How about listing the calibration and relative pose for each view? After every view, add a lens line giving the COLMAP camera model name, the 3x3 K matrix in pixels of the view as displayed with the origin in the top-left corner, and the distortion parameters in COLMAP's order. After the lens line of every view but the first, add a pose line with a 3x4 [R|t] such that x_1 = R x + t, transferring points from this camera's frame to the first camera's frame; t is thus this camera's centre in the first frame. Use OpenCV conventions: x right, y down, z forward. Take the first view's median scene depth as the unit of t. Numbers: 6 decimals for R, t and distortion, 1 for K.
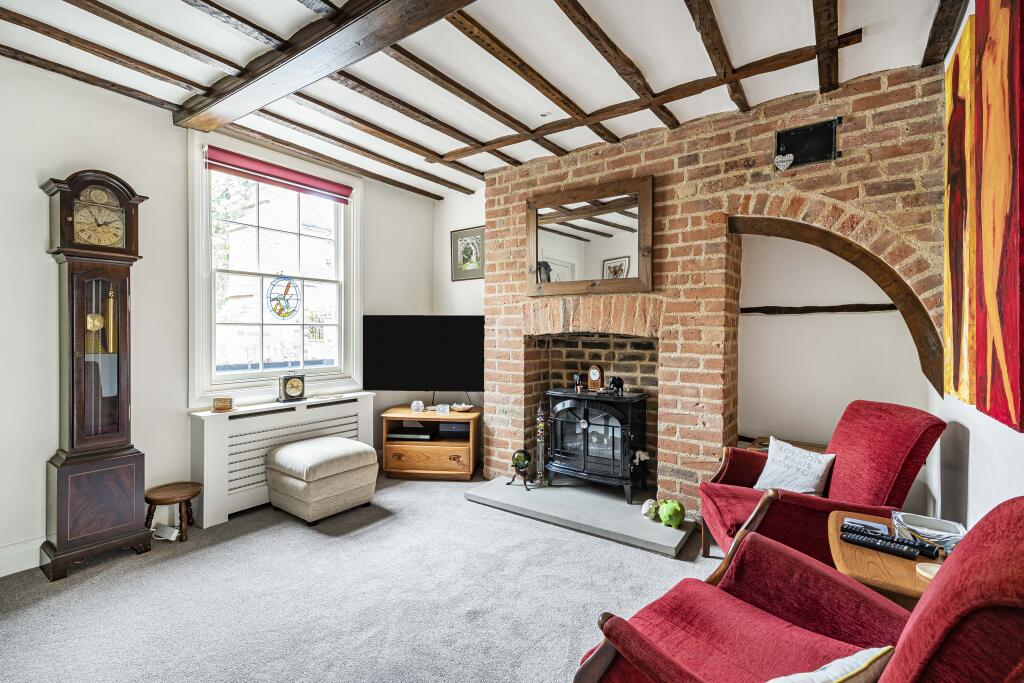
lens RADIAL K [[462.8, 0, 513.6], [0, 462.8, 338.0], [0, 0, 1]] dist [0.001142, -0.000017]
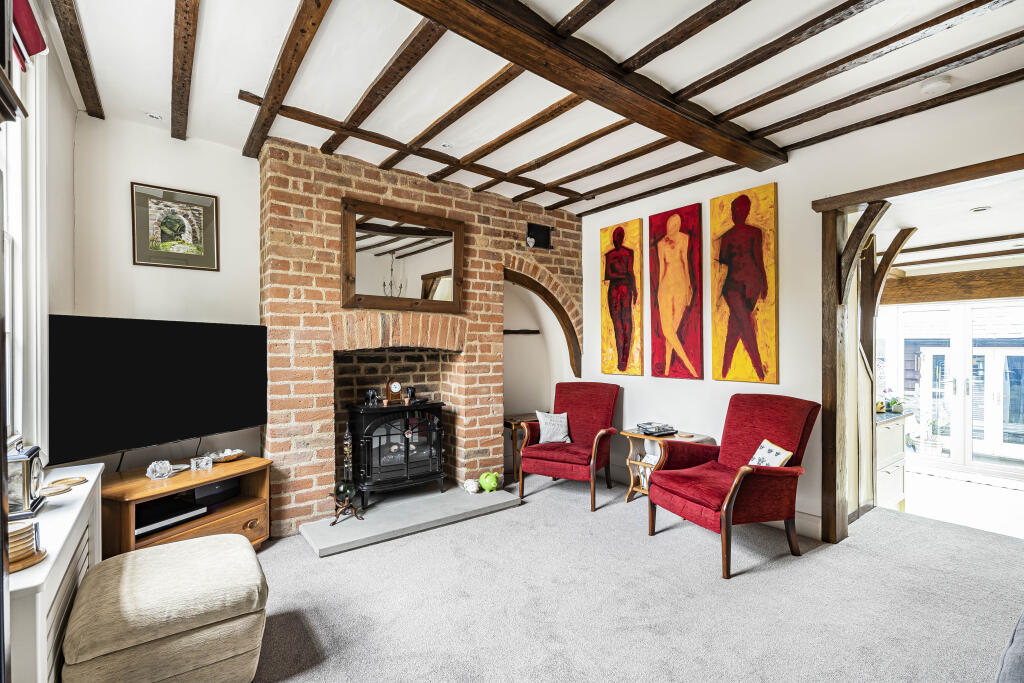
lens RADIAL K [[462.2, 0, 515.5], [0, 462.2, 344.7], [0, 0, 1]] dist [0.022483, 0.000153]
pose [[0.300544, -0.001938, 0.953766, -0.811915], [0.009863, 0.999951, -0.001076, -0.014458], [-0.953717, 0.009730, 0.300549, 0.463891]]
